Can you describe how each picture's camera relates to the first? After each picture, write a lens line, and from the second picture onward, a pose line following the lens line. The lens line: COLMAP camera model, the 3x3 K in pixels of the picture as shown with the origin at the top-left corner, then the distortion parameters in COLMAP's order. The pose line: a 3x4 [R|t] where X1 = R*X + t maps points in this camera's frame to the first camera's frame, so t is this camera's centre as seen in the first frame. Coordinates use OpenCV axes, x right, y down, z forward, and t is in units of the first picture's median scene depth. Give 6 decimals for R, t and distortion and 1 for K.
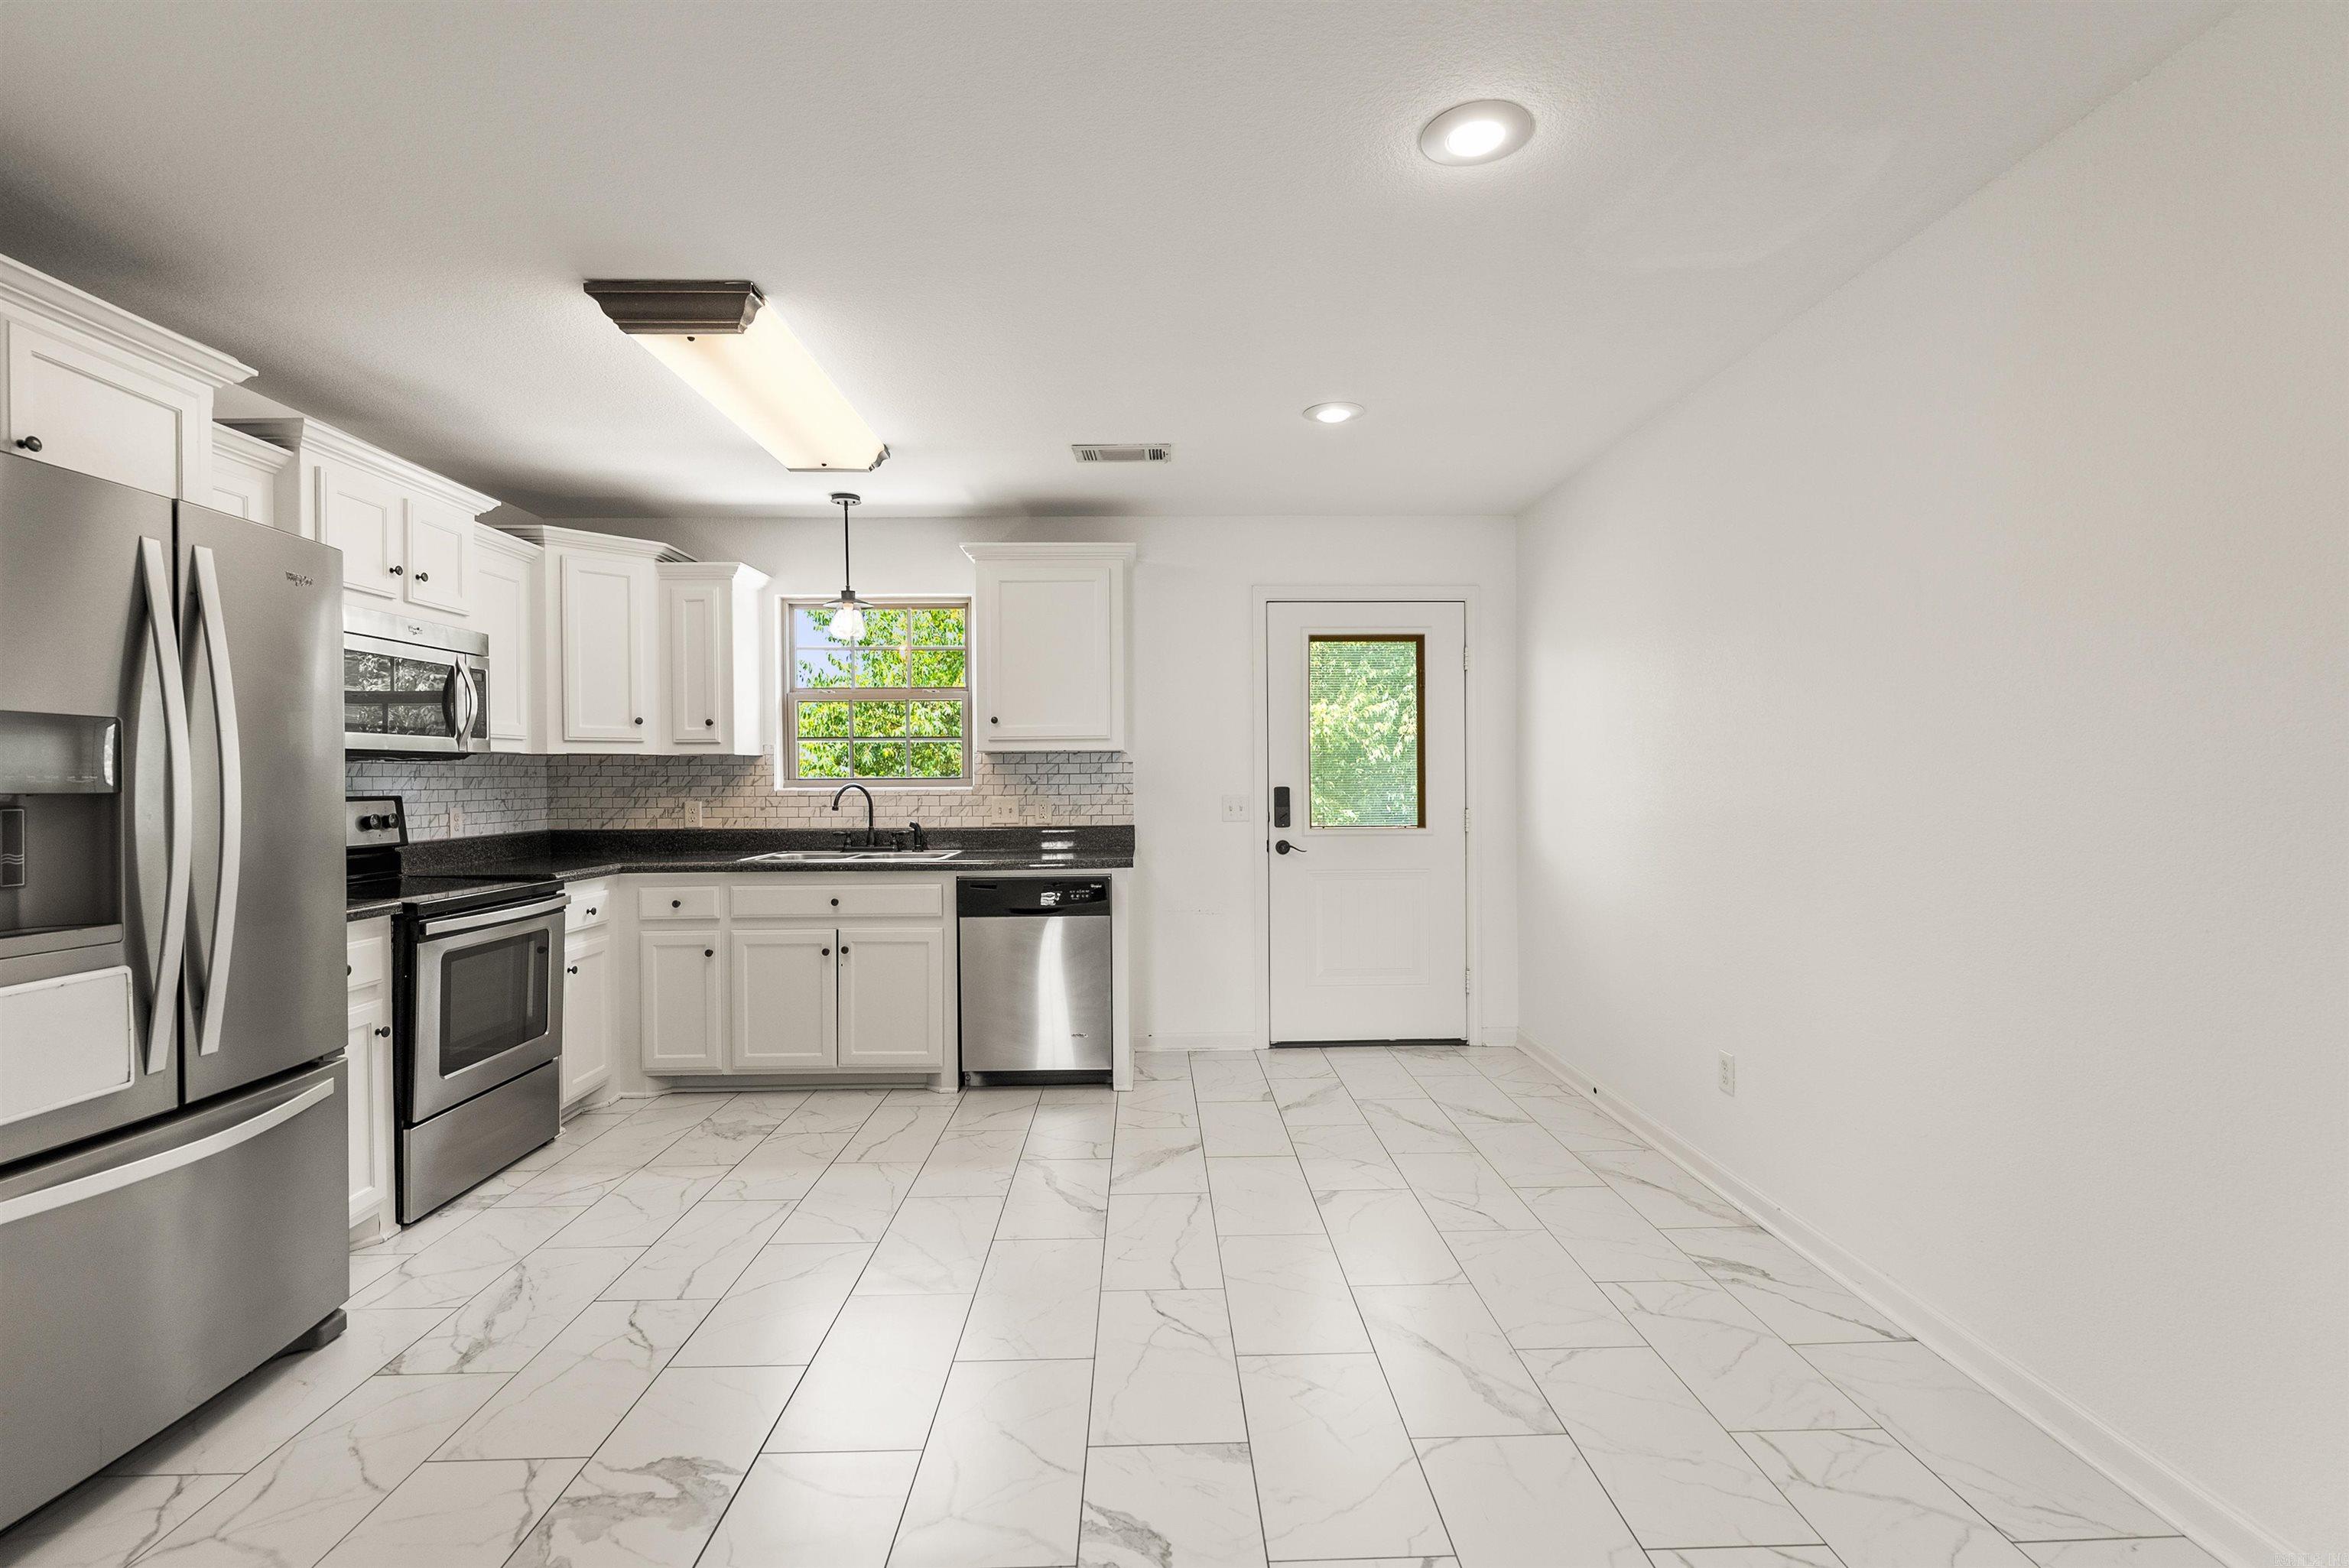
lens RADIAL K [[1073.2, 0, 1183.1], [0, 1073.2, 779.5], [0, 0, 1]] dist [-0.008966, 0.003696]
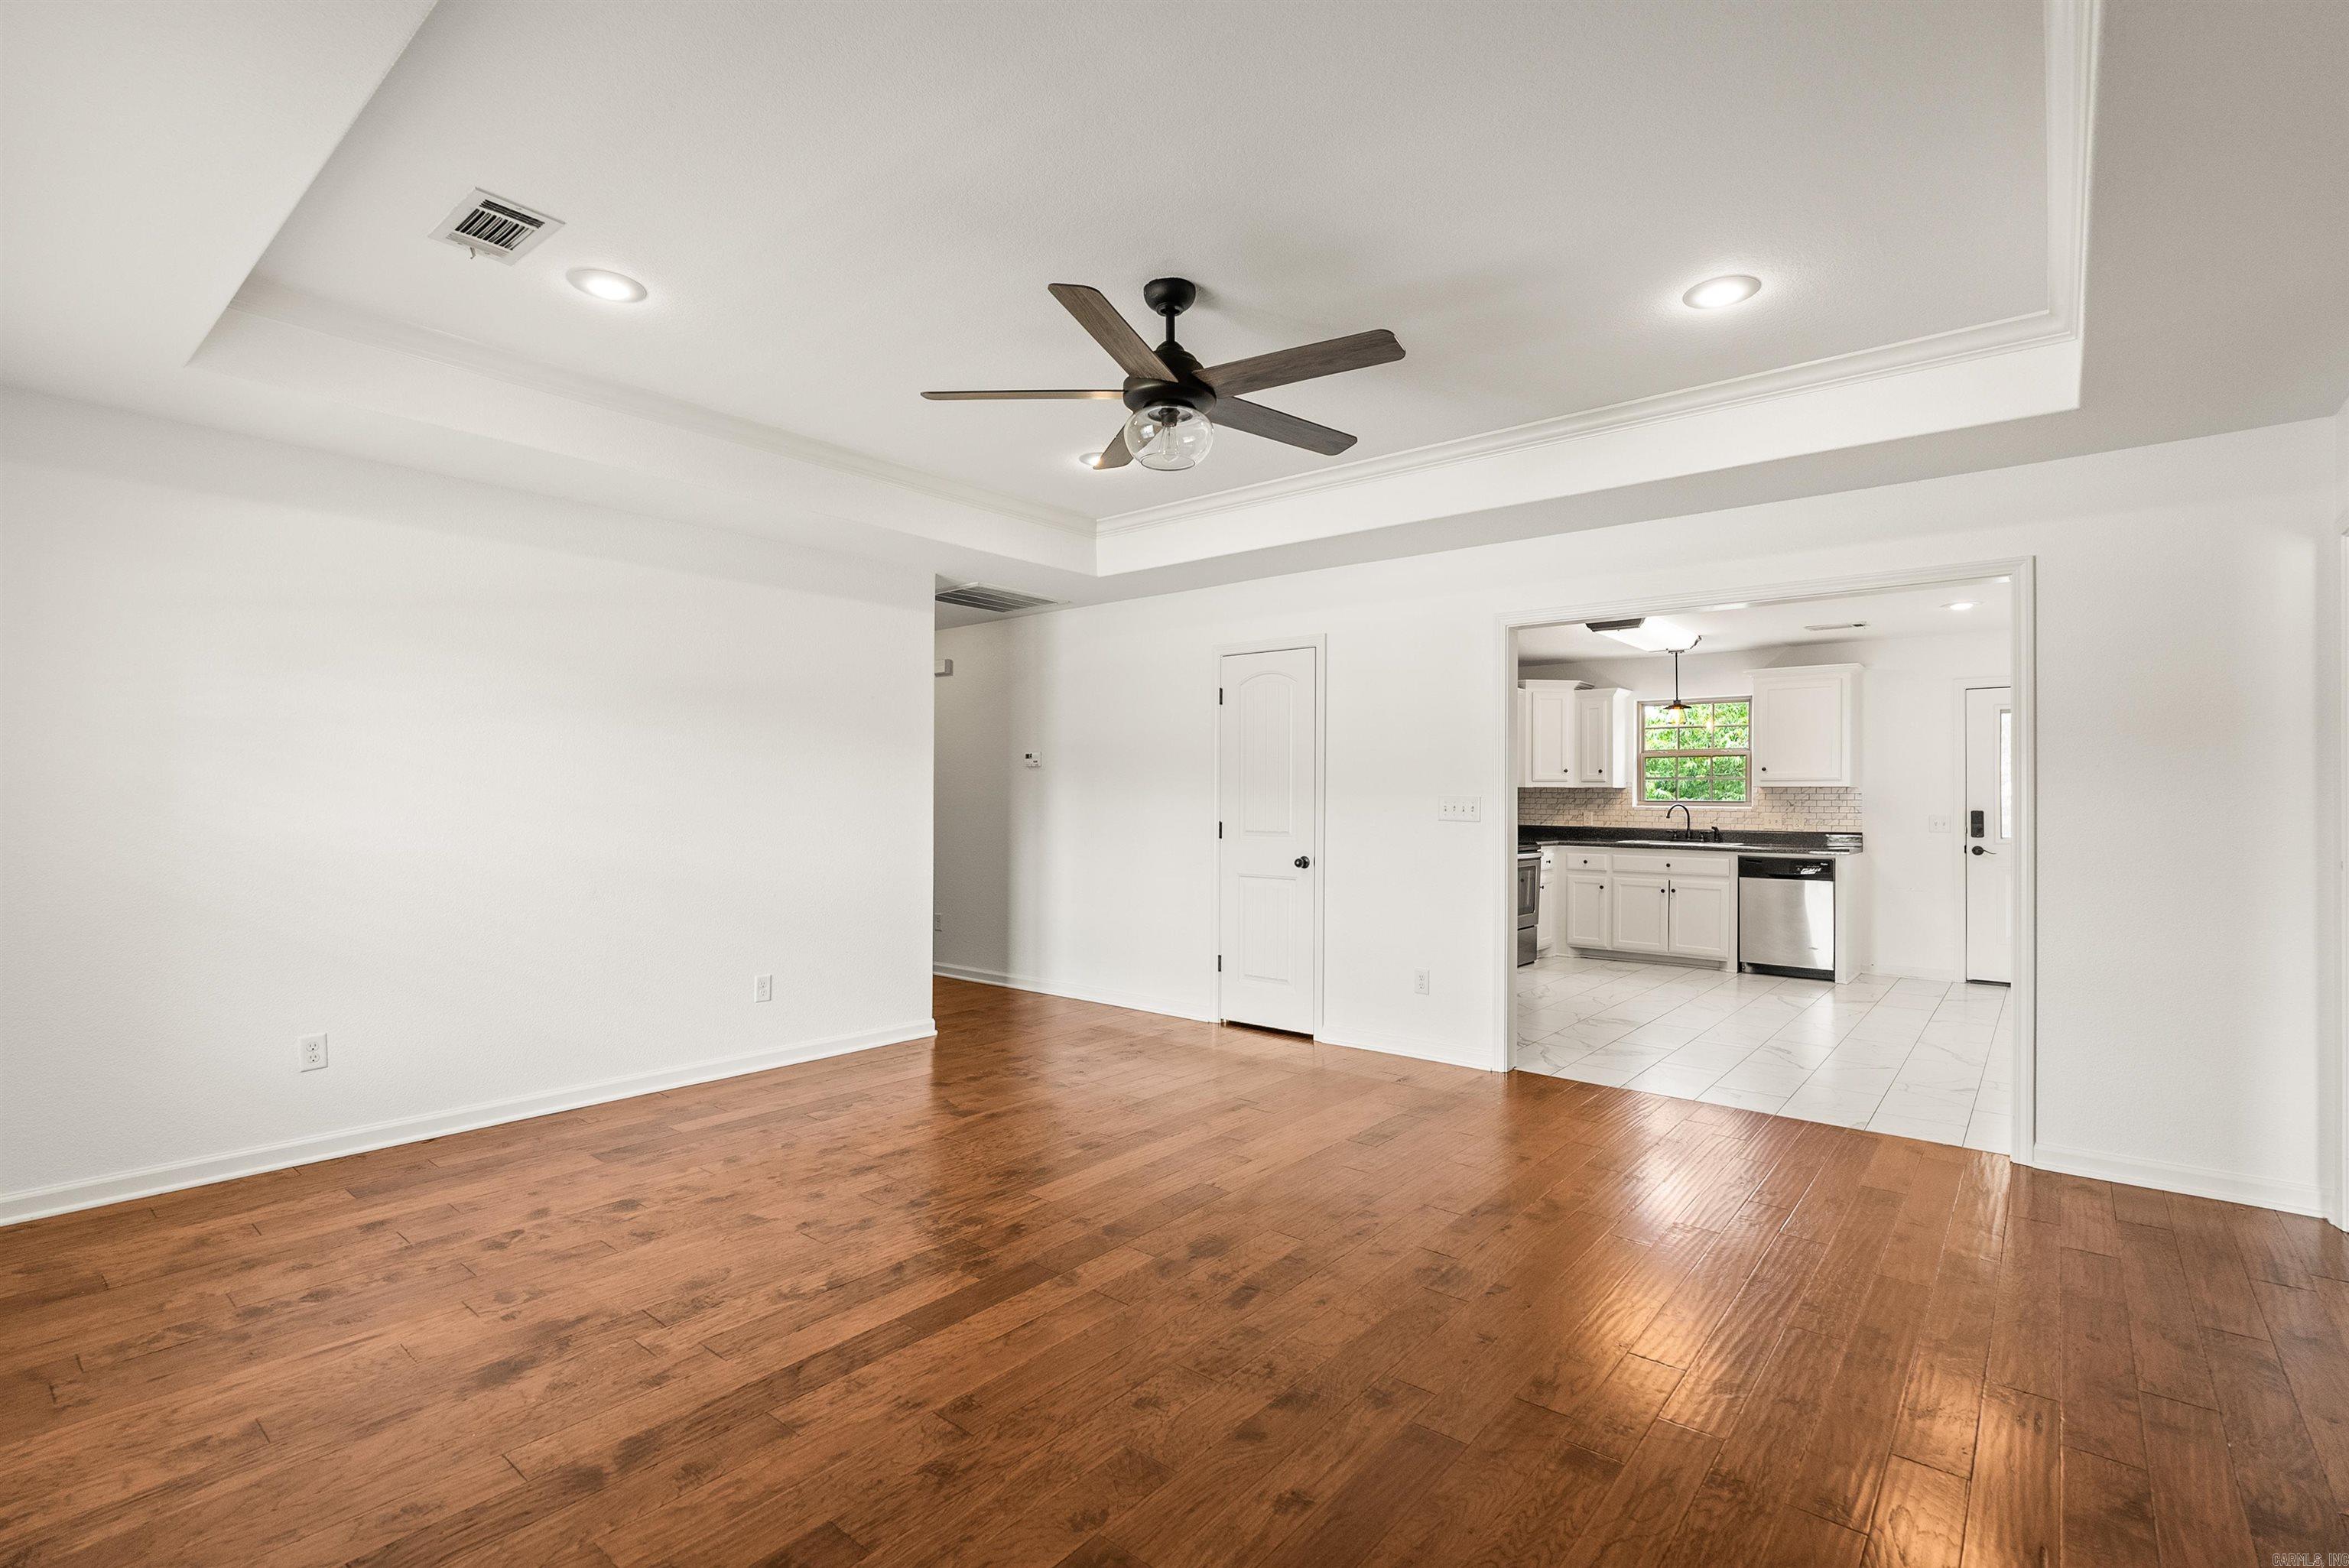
lens RADIAL K [[1073.2, 0, 1163.9], [0, 1073.2, 788.9], [0, 0, 1]] dist [-0.008966, 0.003696]
pose [[0.743053, 0.006915, -0.669197, 0.286392], [-0.010812, 0.999940, -0.001673, -0.010030], [0.669146, 0.008479, 0.743083, -1.028094]]
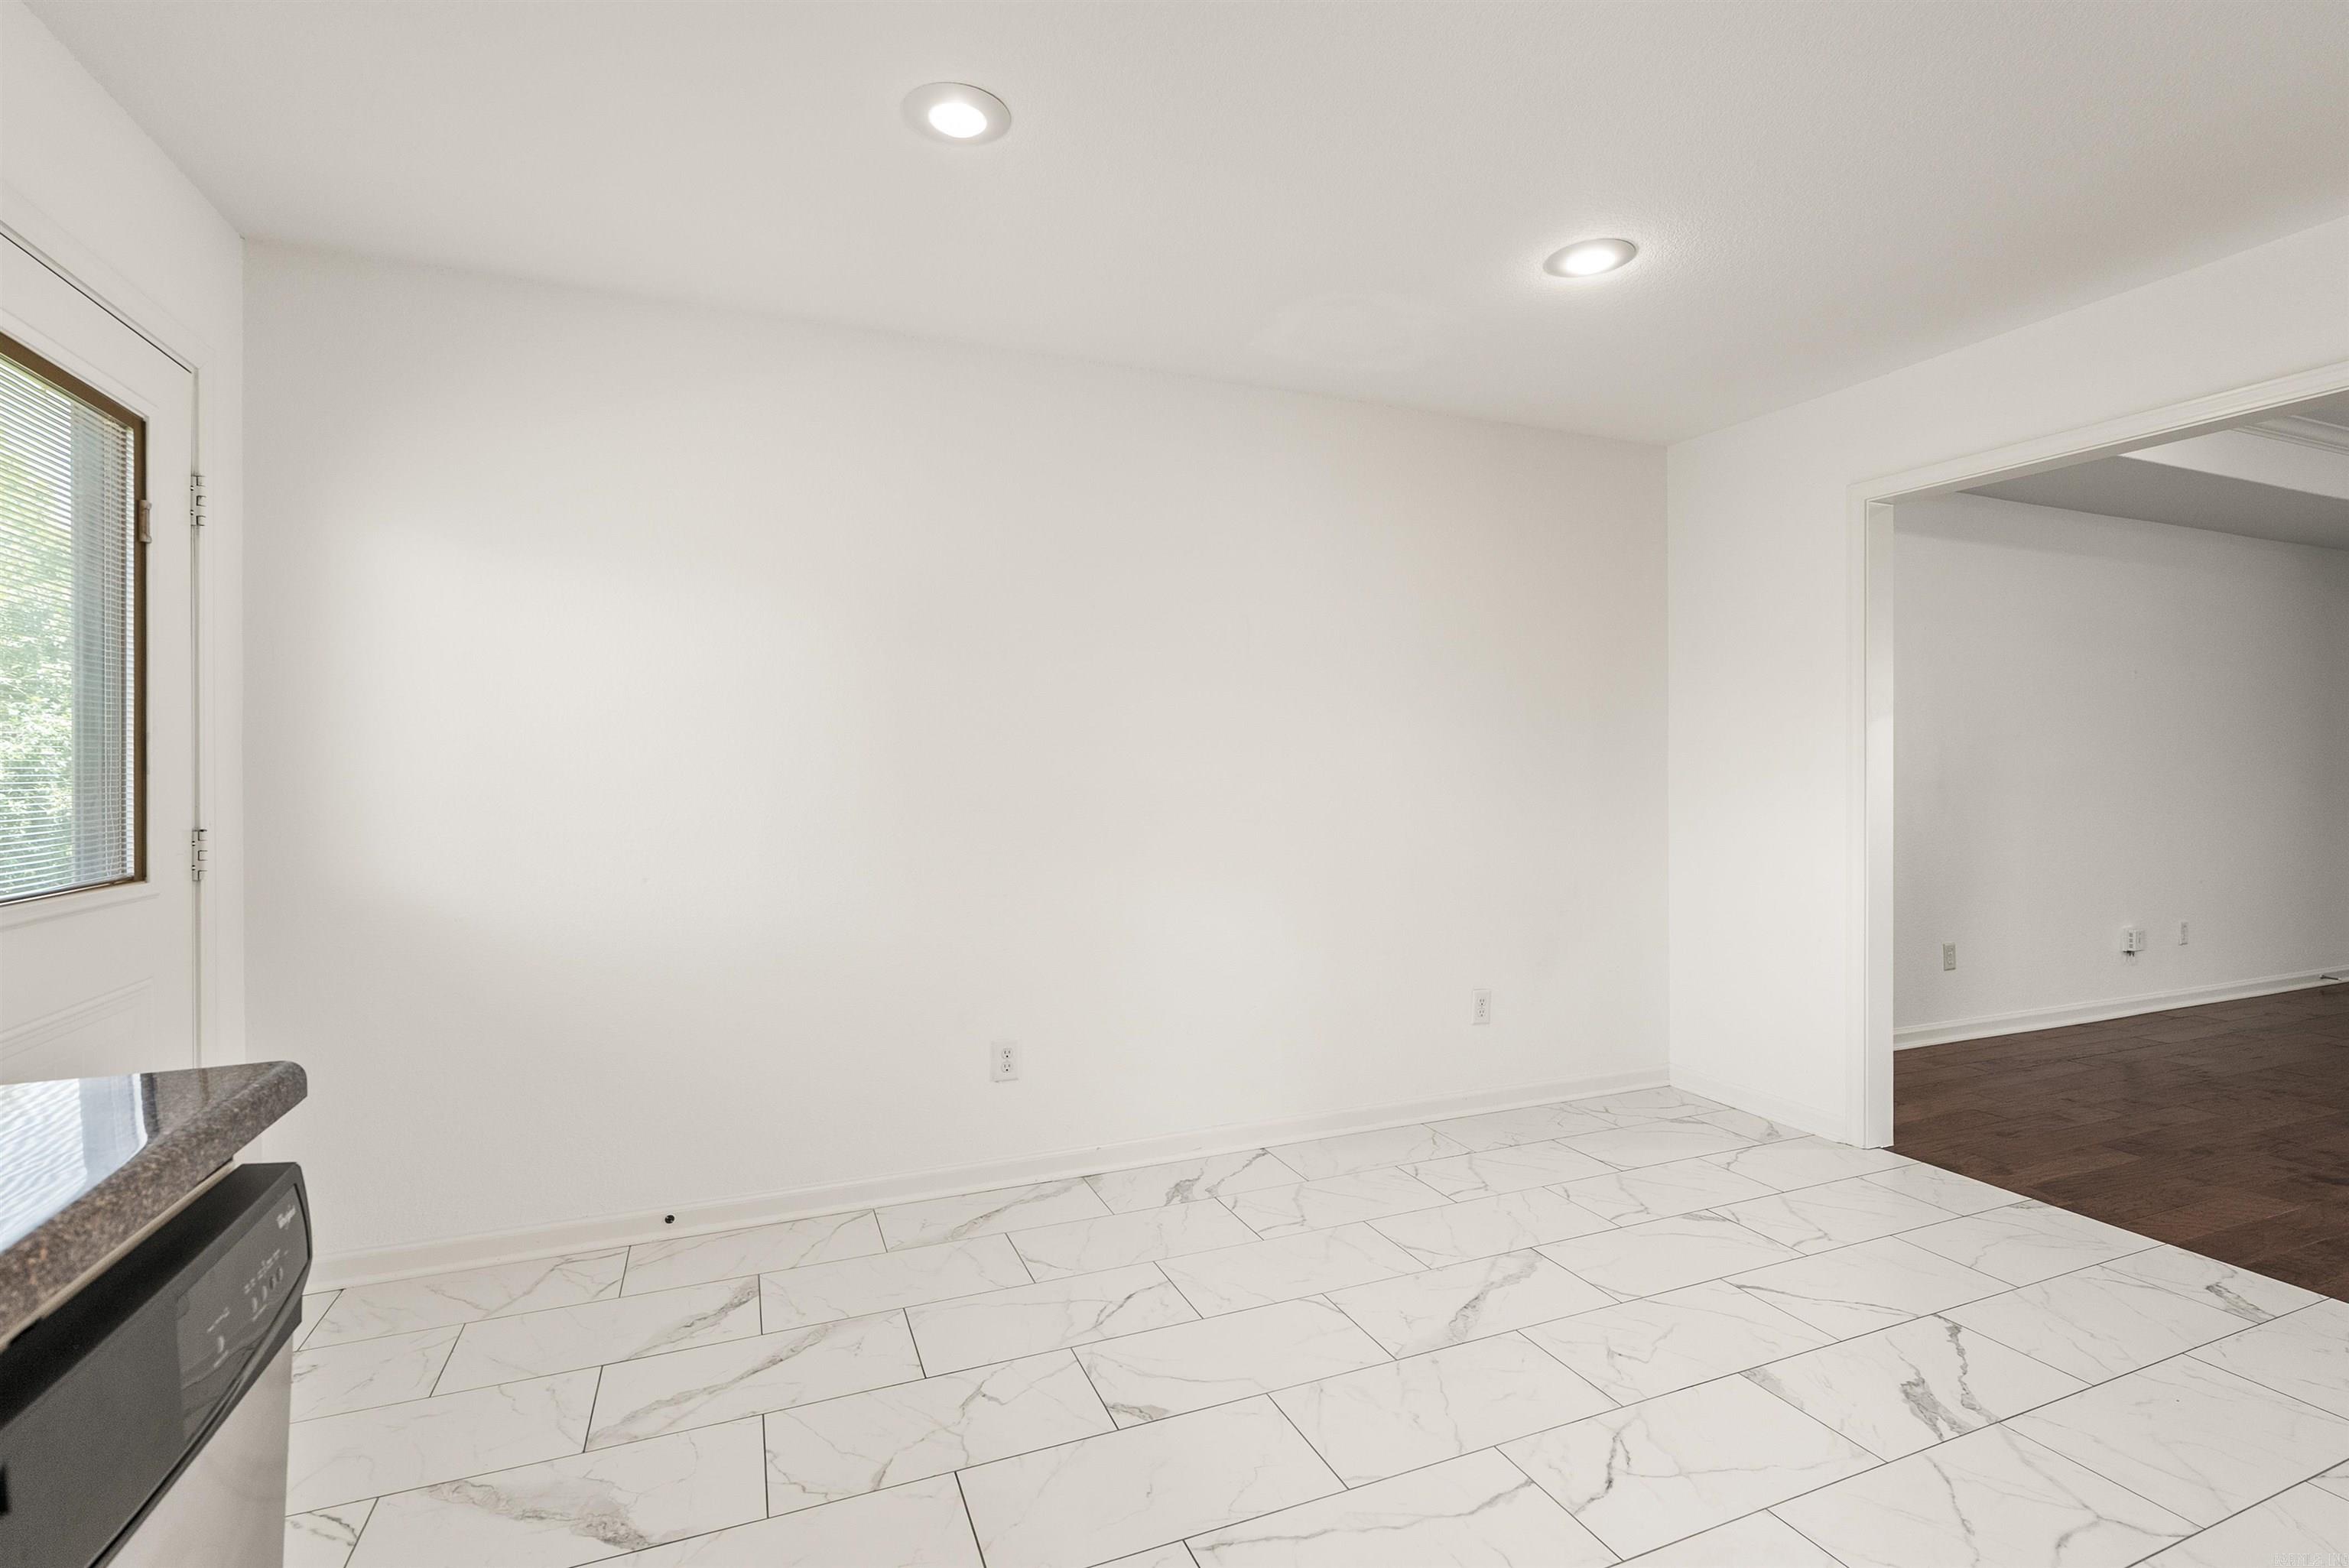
lens RADIAL K [[1073.2, 0, 1175.7], [0, 1073.2, 768.8], [0, 0, 1]] dist [-0.008966, 0.003696]
pose [[-0.342677, 0.003405, 0.939447, -0.351779], [0.010689, 0.999943, 0.000275, 0.005938], [-0.939392, 0.010135, -0.342694, 0.886672]]
